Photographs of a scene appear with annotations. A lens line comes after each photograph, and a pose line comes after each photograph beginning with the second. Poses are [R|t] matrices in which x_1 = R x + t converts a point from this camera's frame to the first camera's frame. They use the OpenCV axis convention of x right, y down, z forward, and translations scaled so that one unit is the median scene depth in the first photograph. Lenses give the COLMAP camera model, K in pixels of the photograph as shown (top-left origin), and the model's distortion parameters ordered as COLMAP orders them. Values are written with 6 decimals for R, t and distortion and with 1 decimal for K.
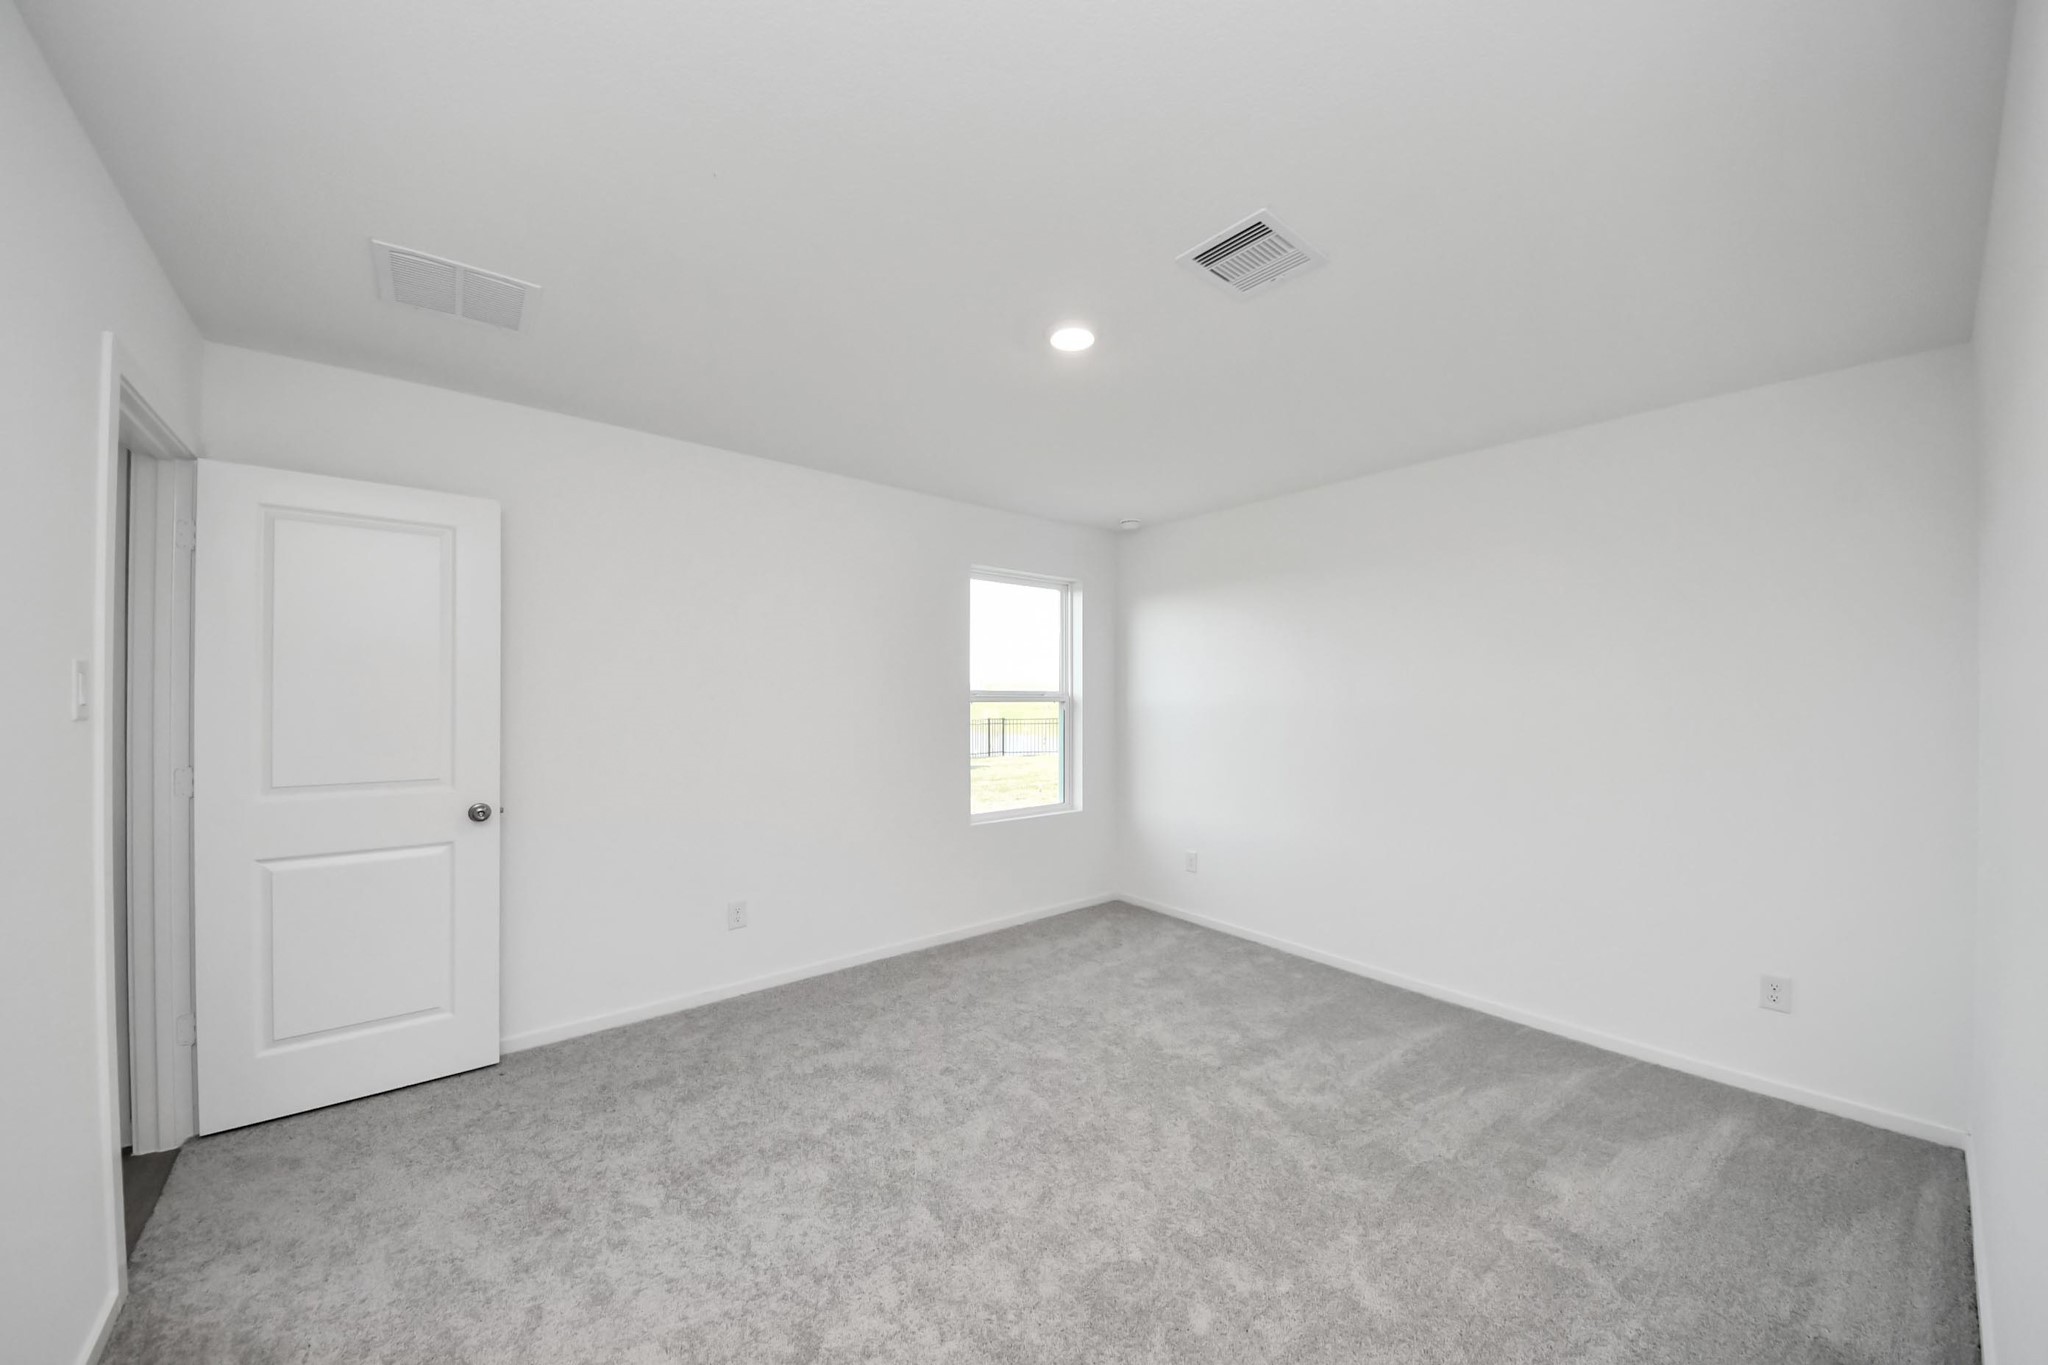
lens RADIAL K [[719.7, 0, 1017.0], [0, 719.7, 685.1], [0, 0, 1]] dist [0.014078, -0.010050]
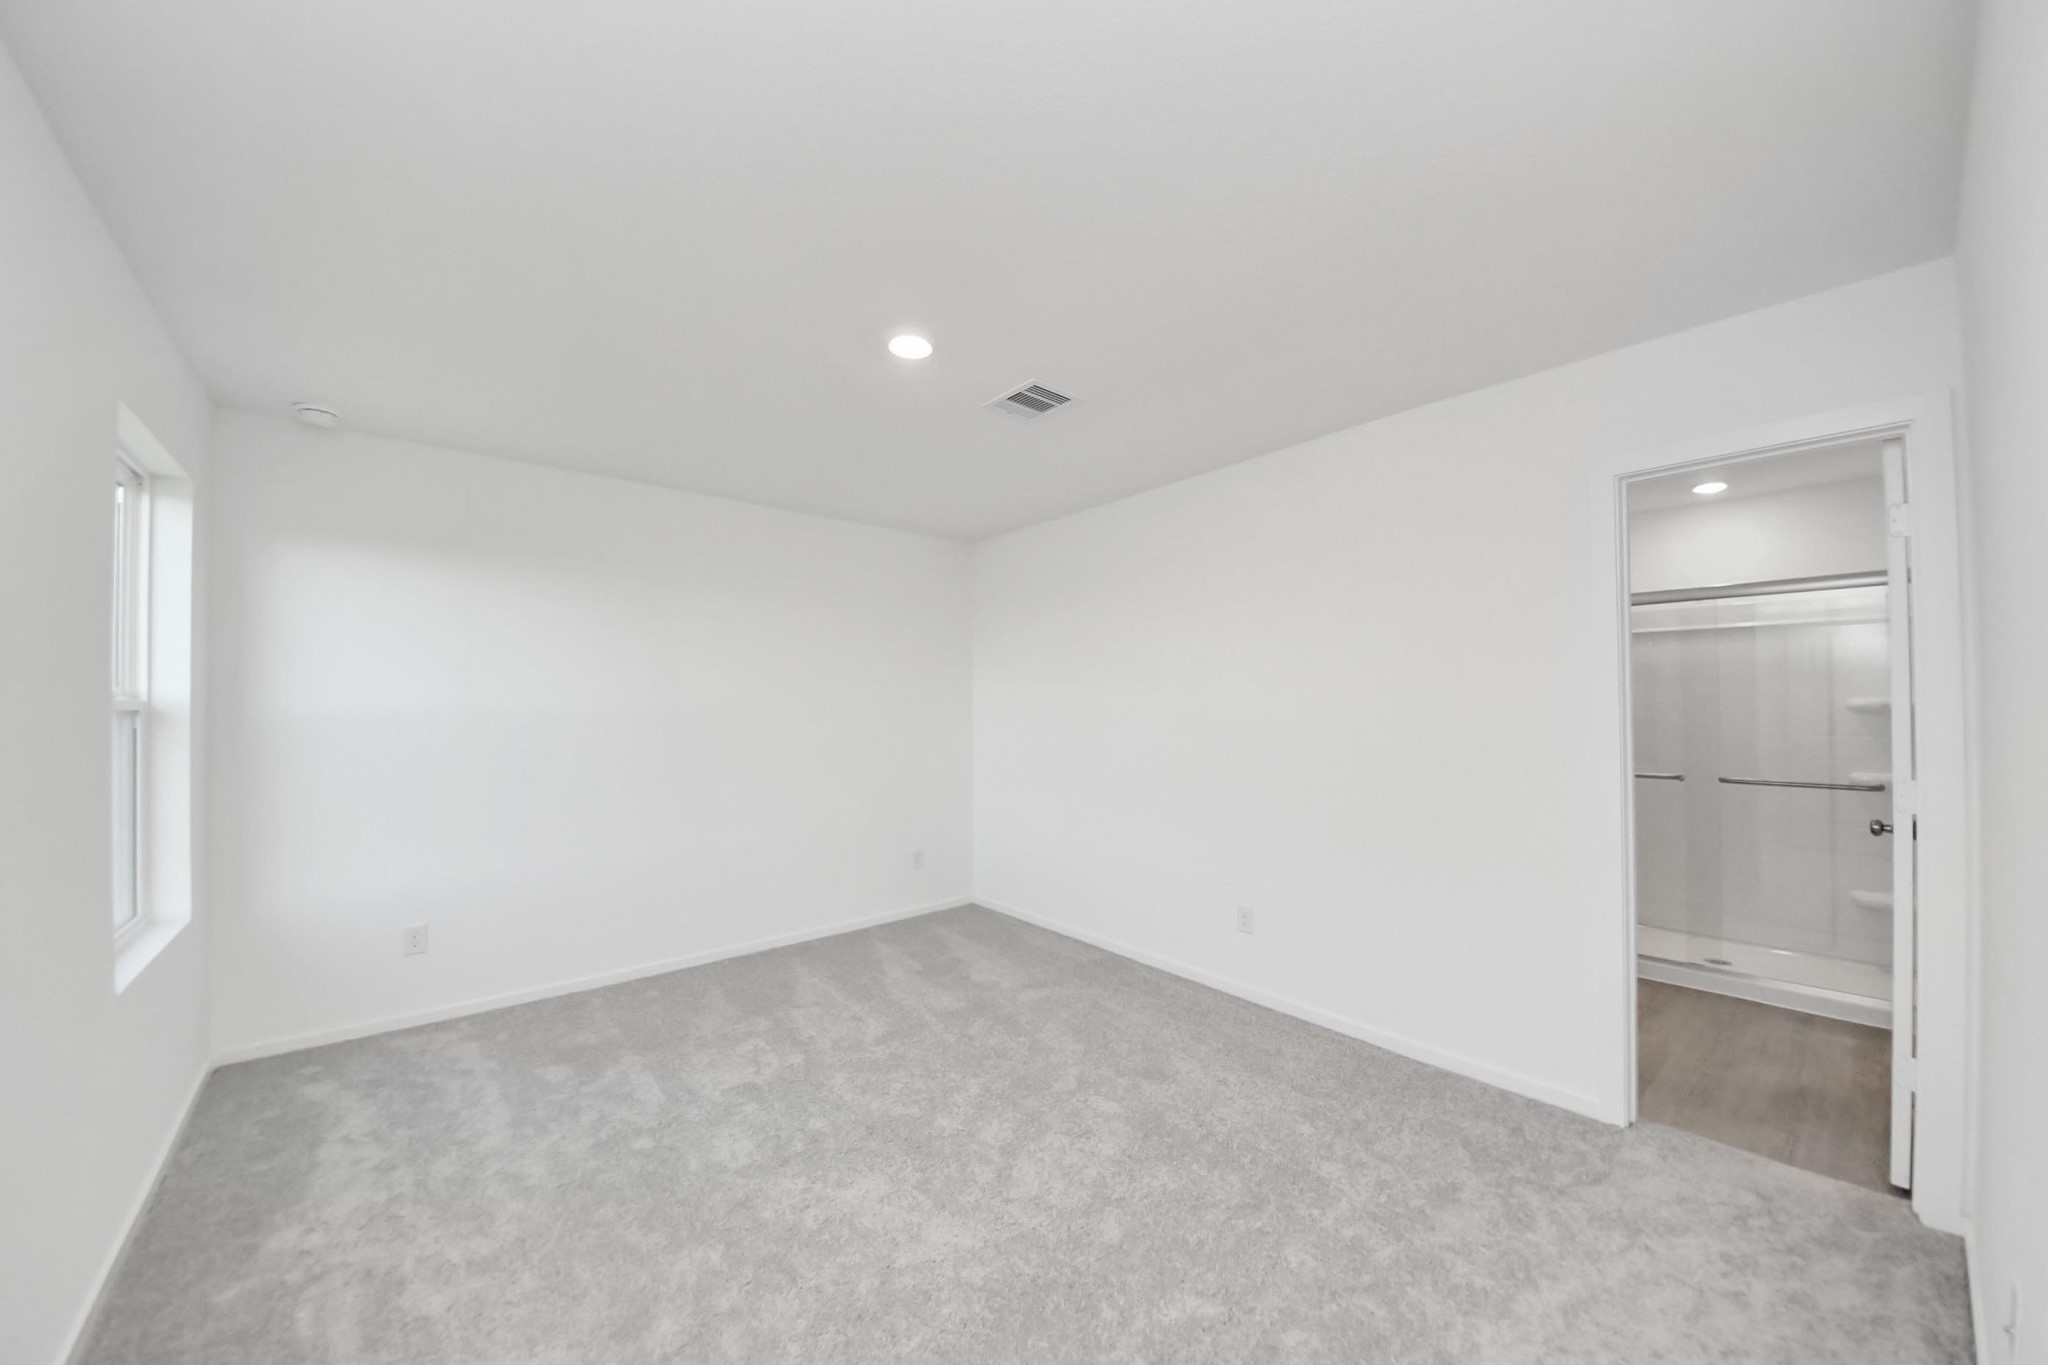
lens RADIAL K [[719.7, 0, 1017.0], [0, 719.7, 685.1], [0, 0, 1]] dist [0.014078, -0.010050]
pose [[-0.014478, 0.026000, 0.999557, -0.607392], [-0.015795, 0.999531, -0.026228, 0.012801], [-0.999770, -0.016168, -0.014061, 0.563589]]
